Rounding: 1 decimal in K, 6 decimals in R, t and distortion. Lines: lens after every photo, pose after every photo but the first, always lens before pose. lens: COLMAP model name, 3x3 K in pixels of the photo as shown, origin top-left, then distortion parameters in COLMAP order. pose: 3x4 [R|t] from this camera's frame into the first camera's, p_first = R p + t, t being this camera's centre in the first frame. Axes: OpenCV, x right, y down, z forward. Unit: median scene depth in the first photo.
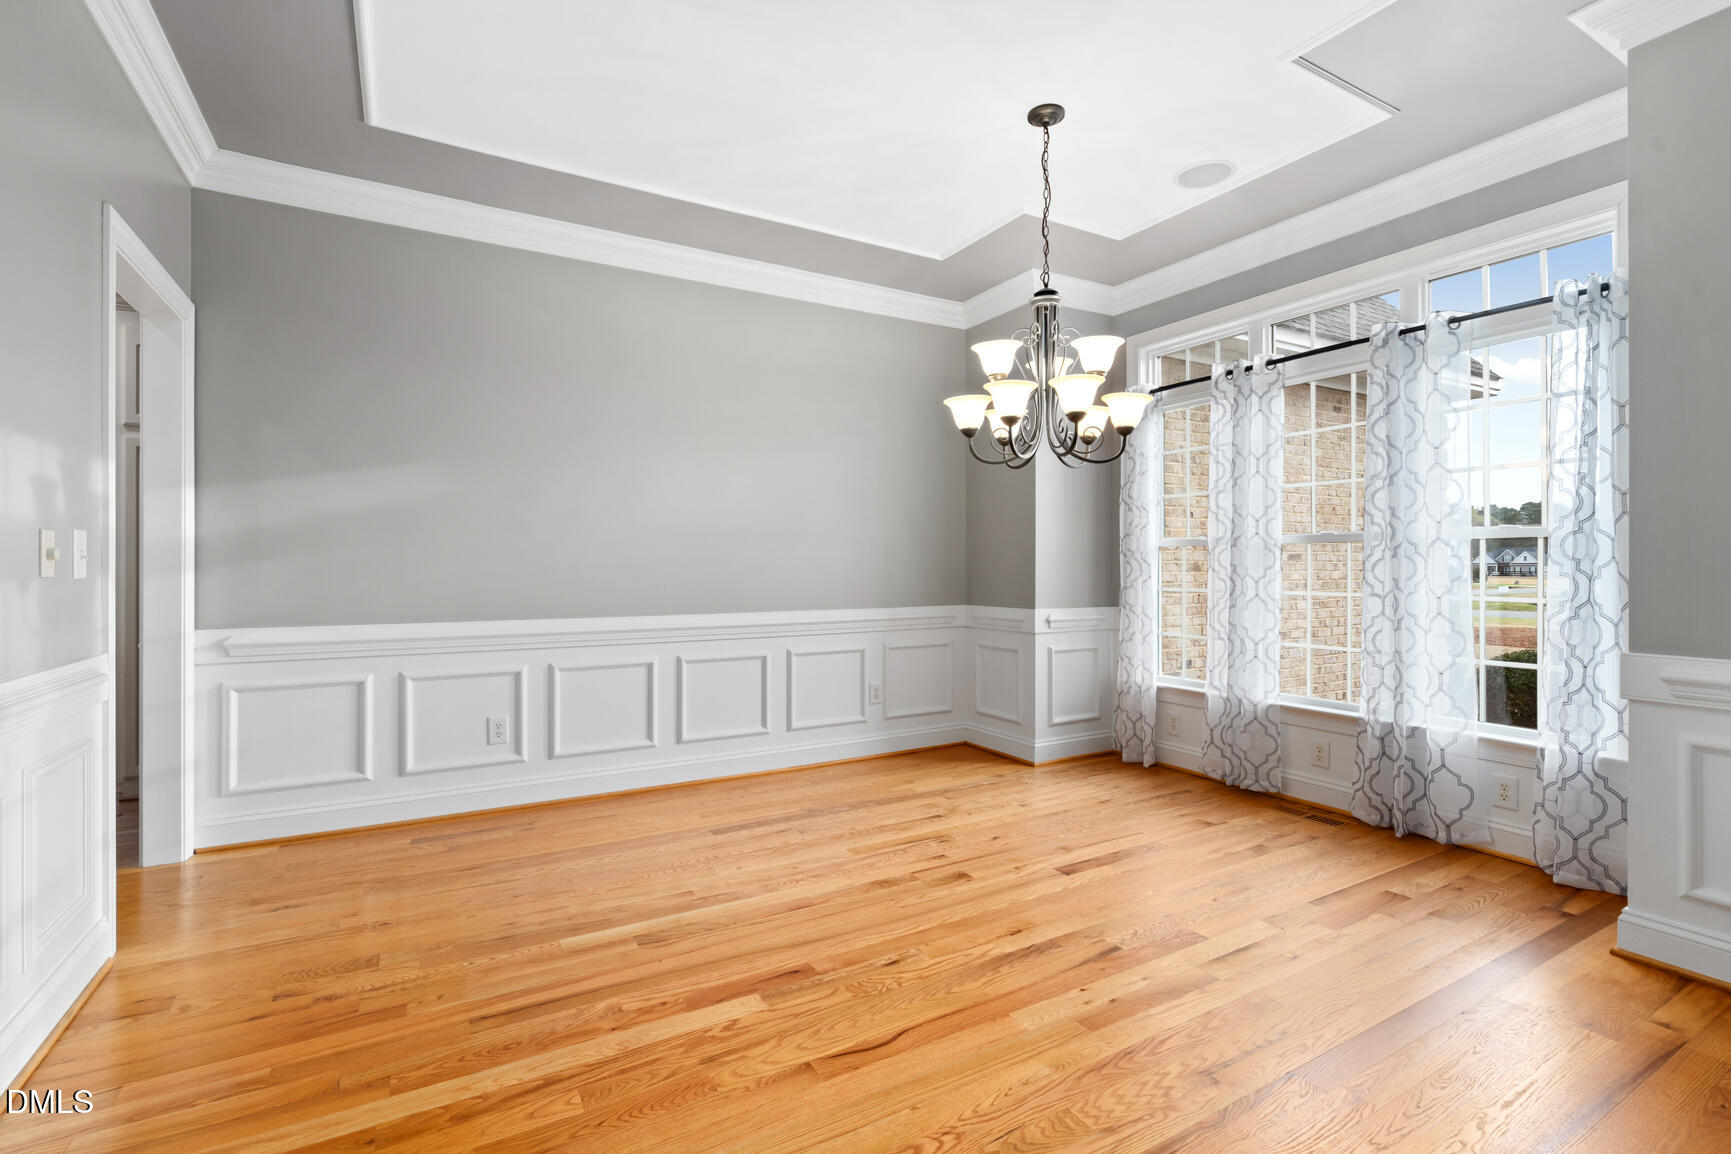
lens RADIAL K [[807.2, 0, 863.4], [0, 807.2, 568.9], [0, 0, 1]] dist [-0.024893, 0.005129]
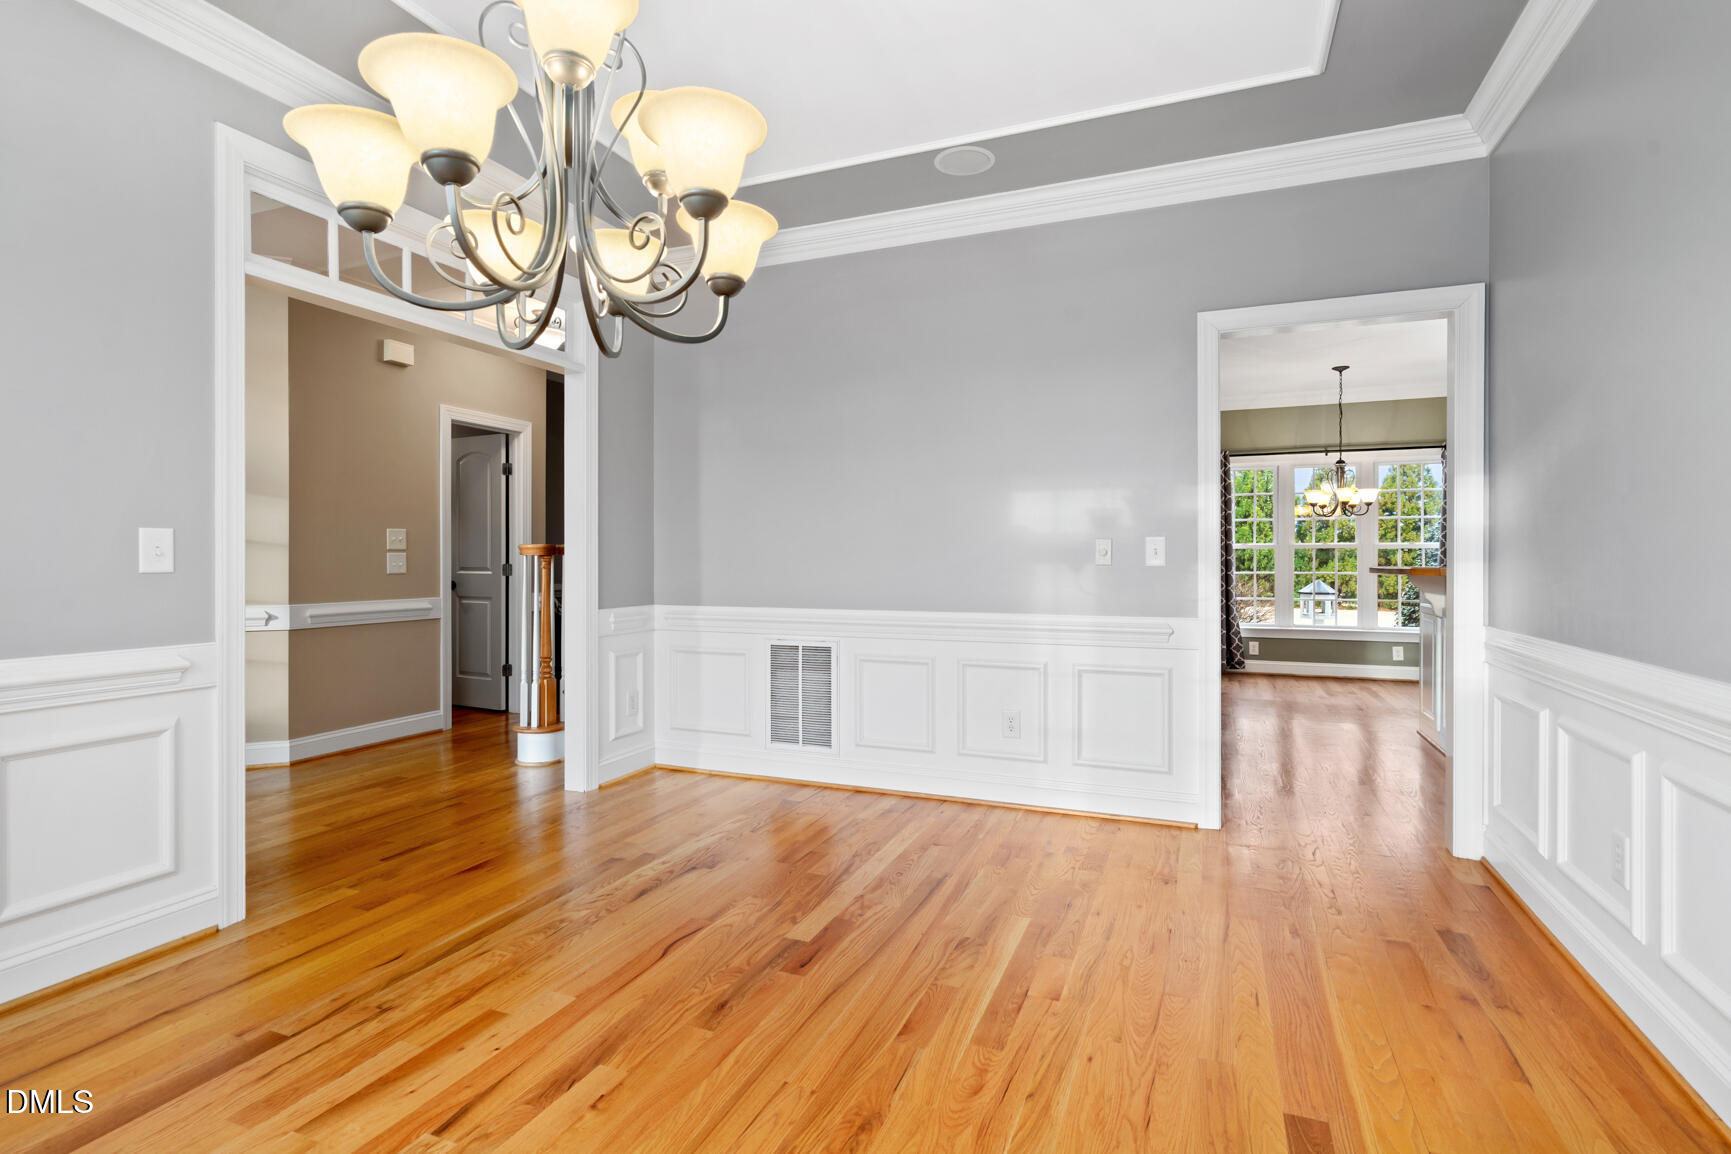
lens RADIAL K [[827.8, 0, 868.3], [0, 827.8, 564.0], [0, 0, 1]] dist [-0.018488, 0.003036]
pose [[-0.793176, 0.004967, -0.608972, 0.489230], [-0.001501, 0.999948, 0.010111, -0.006110], [0.608990, 0.008934, -0.793127, 1.929414]]
